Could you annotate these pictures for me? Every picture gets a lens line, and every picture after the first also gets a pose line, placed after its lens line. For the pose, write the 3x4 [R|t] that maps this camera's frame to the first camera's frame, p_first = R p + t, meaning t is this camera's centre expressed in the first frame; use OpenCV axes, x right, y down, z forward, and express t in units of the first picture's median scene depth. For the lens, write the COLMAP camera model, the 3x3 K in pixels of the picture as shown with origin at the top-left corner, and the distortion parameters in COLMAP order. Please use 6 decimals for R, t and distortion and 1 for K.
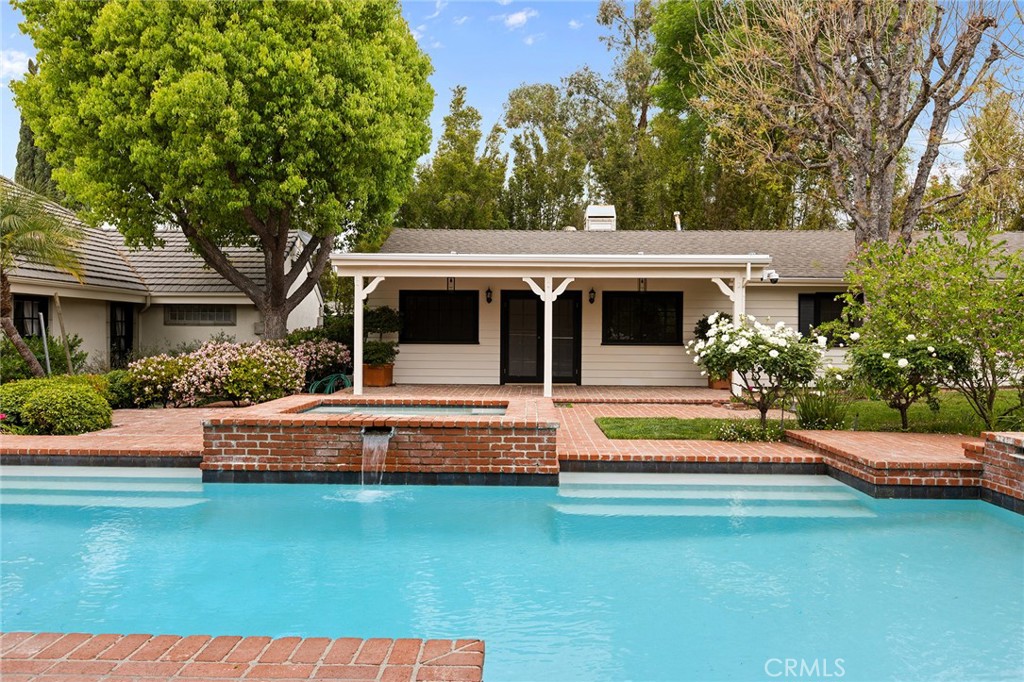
lens RADIAL K [[729.3, 0, 512.0], [0, 729.3, 341.0], [0, 0, 1]] dist [0.002218, 0.000153]
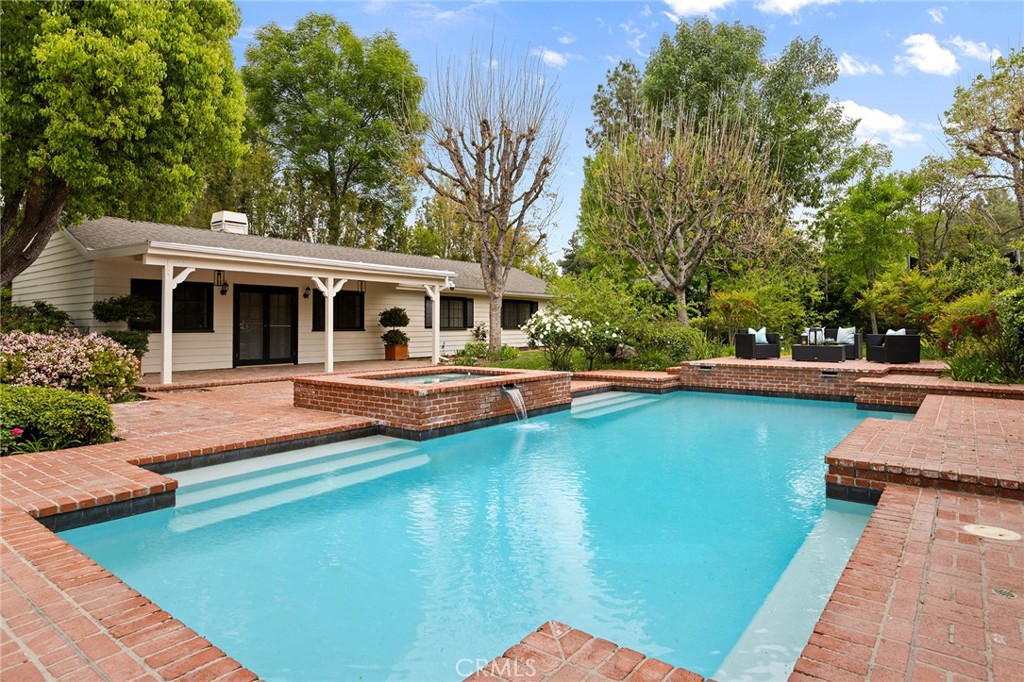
lens RADIAL K [[585.4, 0, 512.1], [0, 585.4, 323.2], [0, 0, 1]] dist [0.000779, -0.001038]
pose [[0.593339, -0.004070, 0.804943, -0.624193], [0.011038, 0.999934, -0.003081, -0.001978], [-0.804877, 0.010713, 0.593345, 0.152201]]
